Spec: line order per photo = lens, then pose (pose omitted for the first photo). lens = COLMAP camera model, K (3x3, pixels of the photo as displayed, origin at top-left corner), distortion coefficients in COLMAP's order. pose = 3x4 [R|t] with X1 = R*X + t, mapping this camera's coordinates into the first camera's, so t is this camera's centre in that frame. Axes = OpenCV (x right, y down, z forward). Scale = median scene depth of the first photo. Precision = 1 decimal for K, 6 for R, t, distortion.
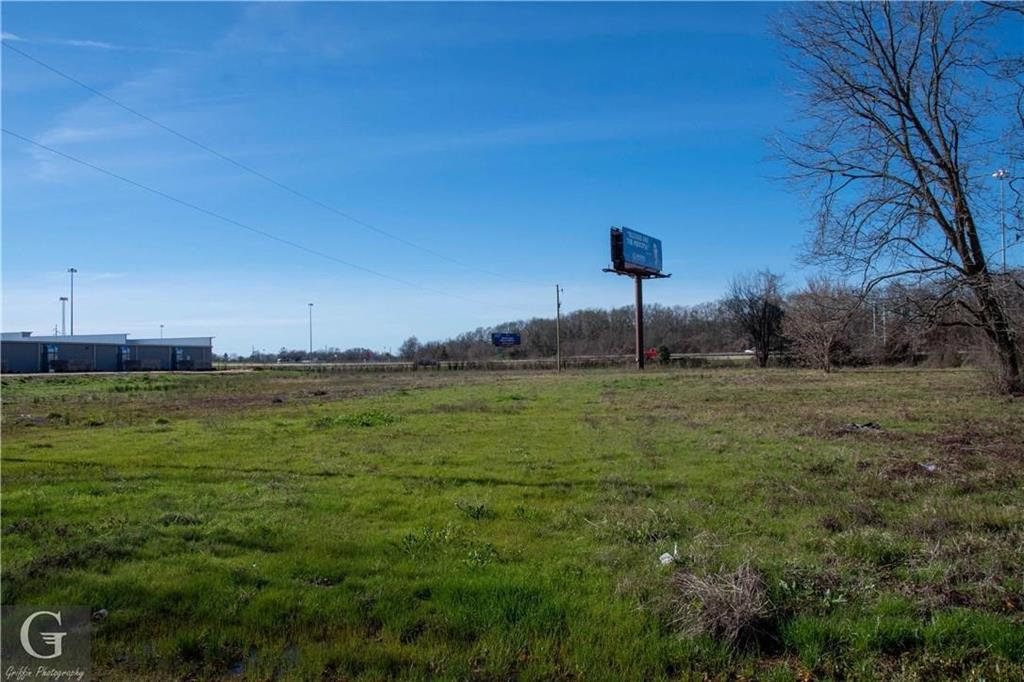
lens RADIAL K [[798.1, 0, 512.0], [0, 798.1, 341.0], [0, 0, 1]] dist [-0.004682, 0.001625]
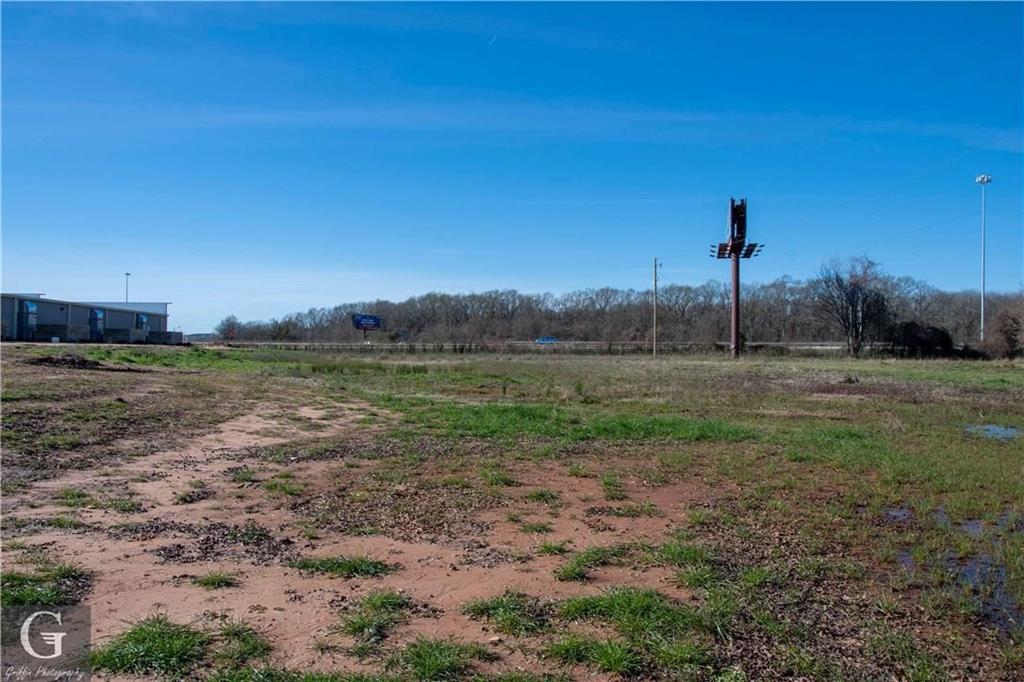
lens RADIAL K [[798.1, 0, 512.0], [0, 798.1, 341.0], [0, 0, 1]] dist [-0.004682, 0.001625]
pose [[0.963581, 0.028807, 0.265859, -0.302098], [-0.033147, 0.999380, 0.011854, 0.013385], [-0.265353, -0.020235, 0.963939, 0.176543]]
